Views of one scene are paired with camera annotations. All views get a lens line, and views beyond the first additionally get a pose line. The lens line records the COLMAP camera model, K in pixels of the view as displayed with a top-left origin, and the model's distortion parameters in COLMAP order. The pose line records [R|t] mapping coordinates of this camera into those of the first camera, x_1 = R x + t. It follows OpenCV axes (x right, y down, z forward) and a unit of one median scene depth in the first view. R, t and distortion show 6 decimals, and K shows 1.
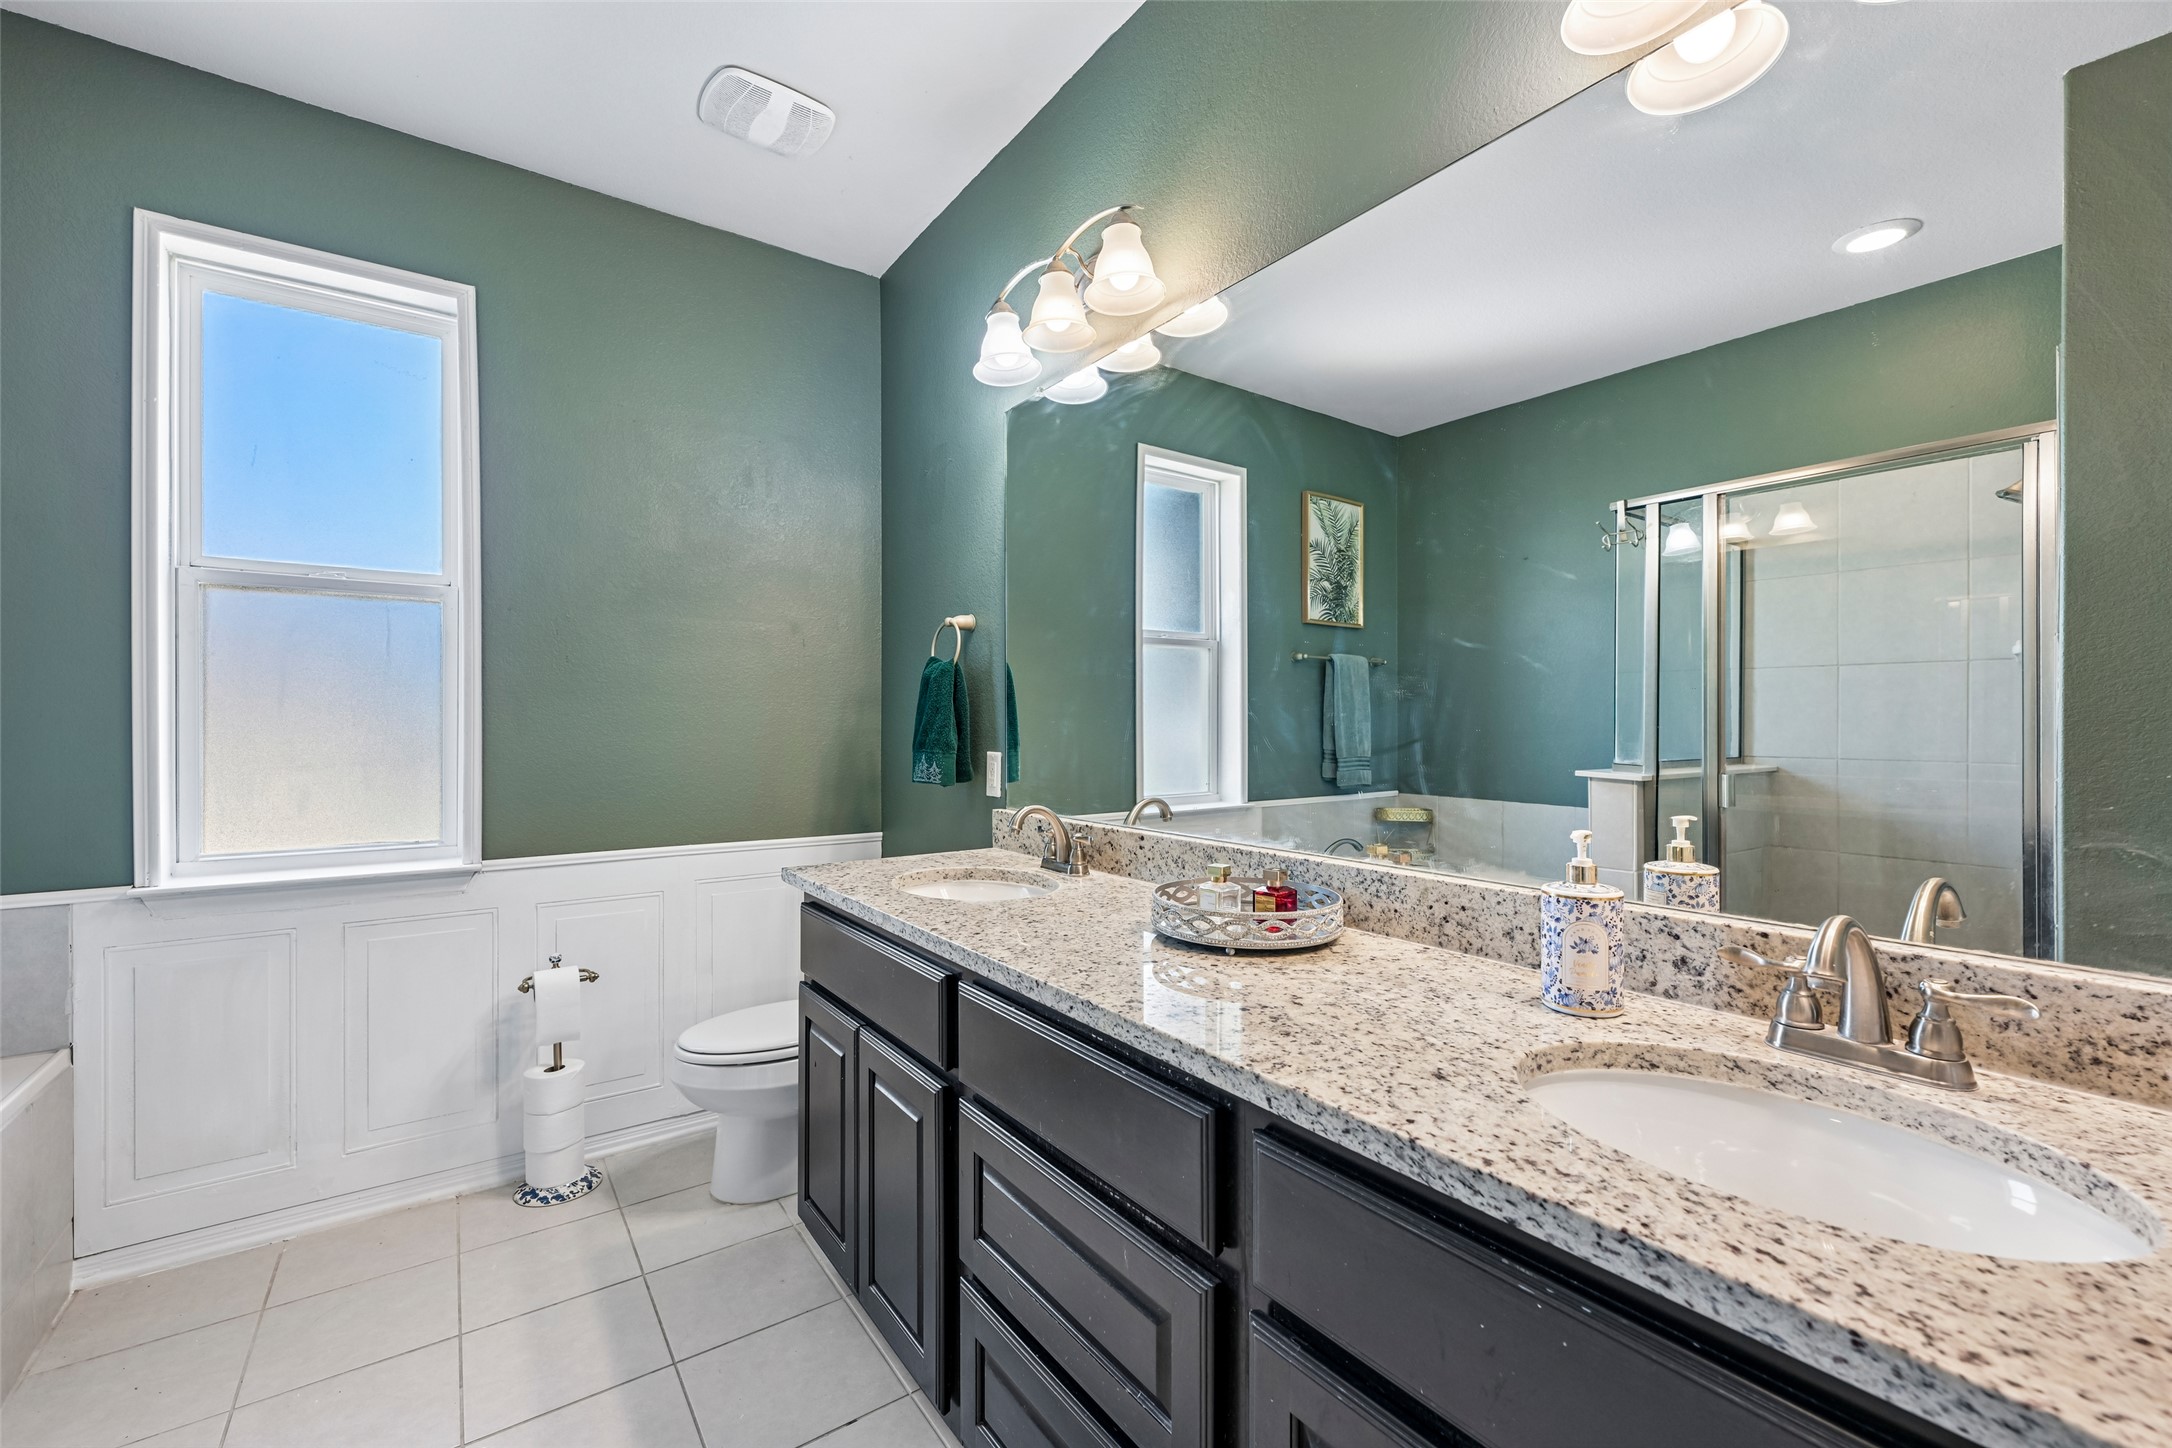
lens RADIAL K [[896.6, 0, 1083.9], [0, 896.6, 720.1], [0, 0, 1]] dist [-0.001363, -0.000111]
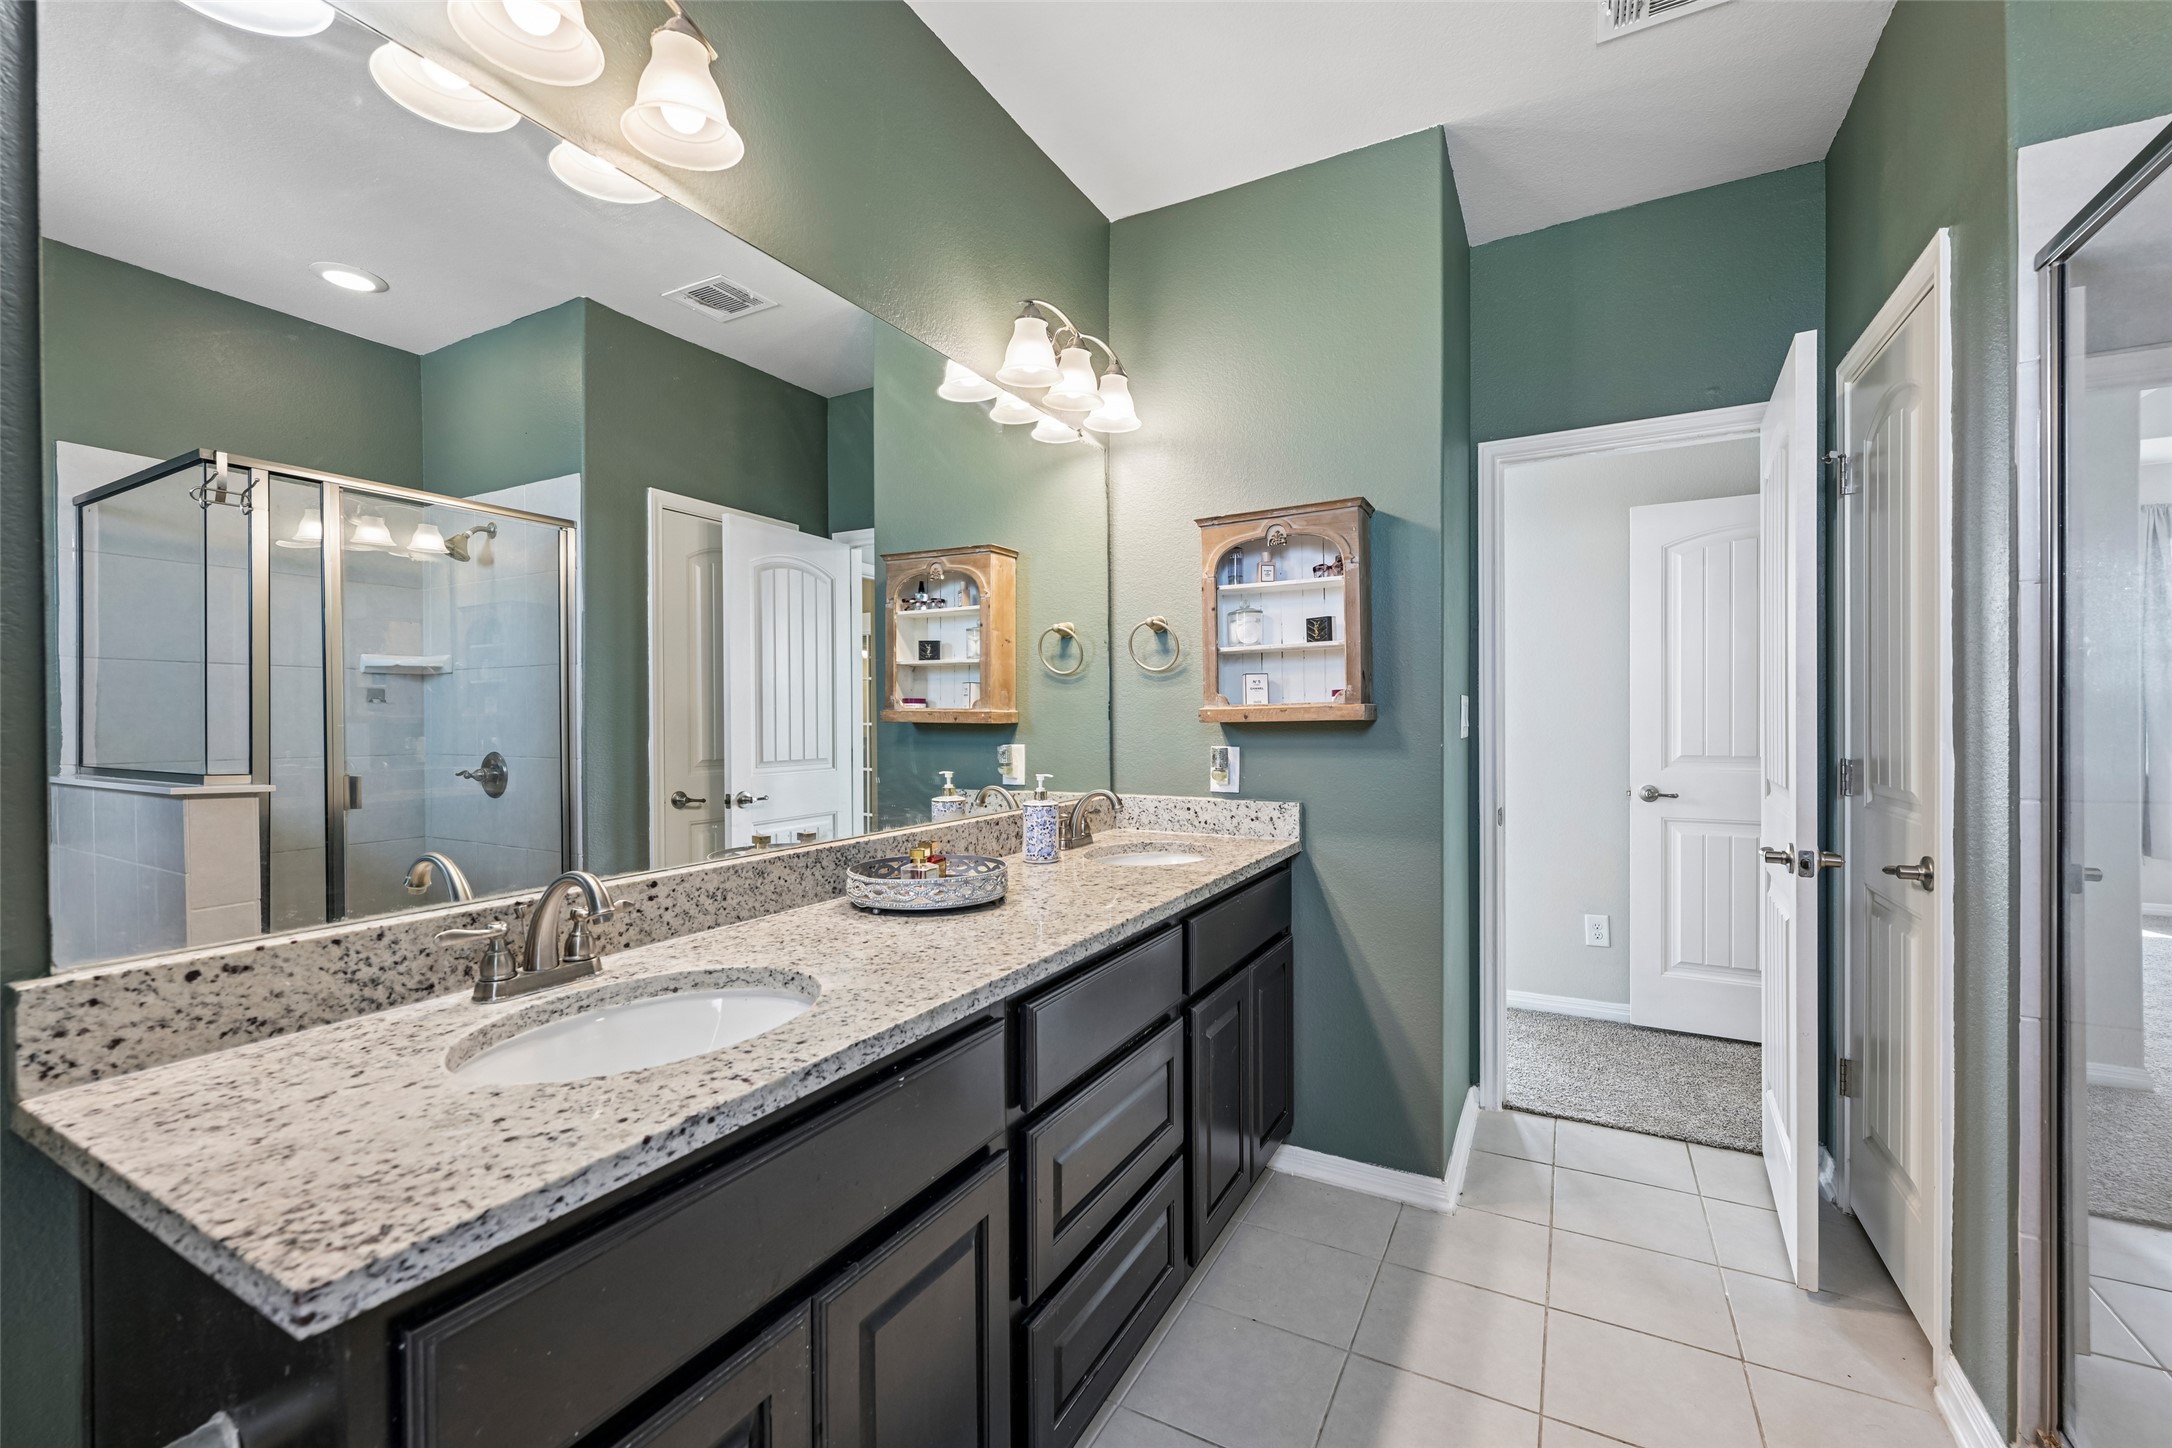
lens RADIAL K [[896.6, 0, 1086.7], [0, 896.6, 721.4], [0, 0, 1]] dist [-0.001363, -0.000111]
pose [[-0.430996, -0.001237, 0.902353, -0.729566], [0.004857, 0.999981, 0.003690, 0.001518], [-0.902341, 0.005973, -0.430982, 1.000896]]
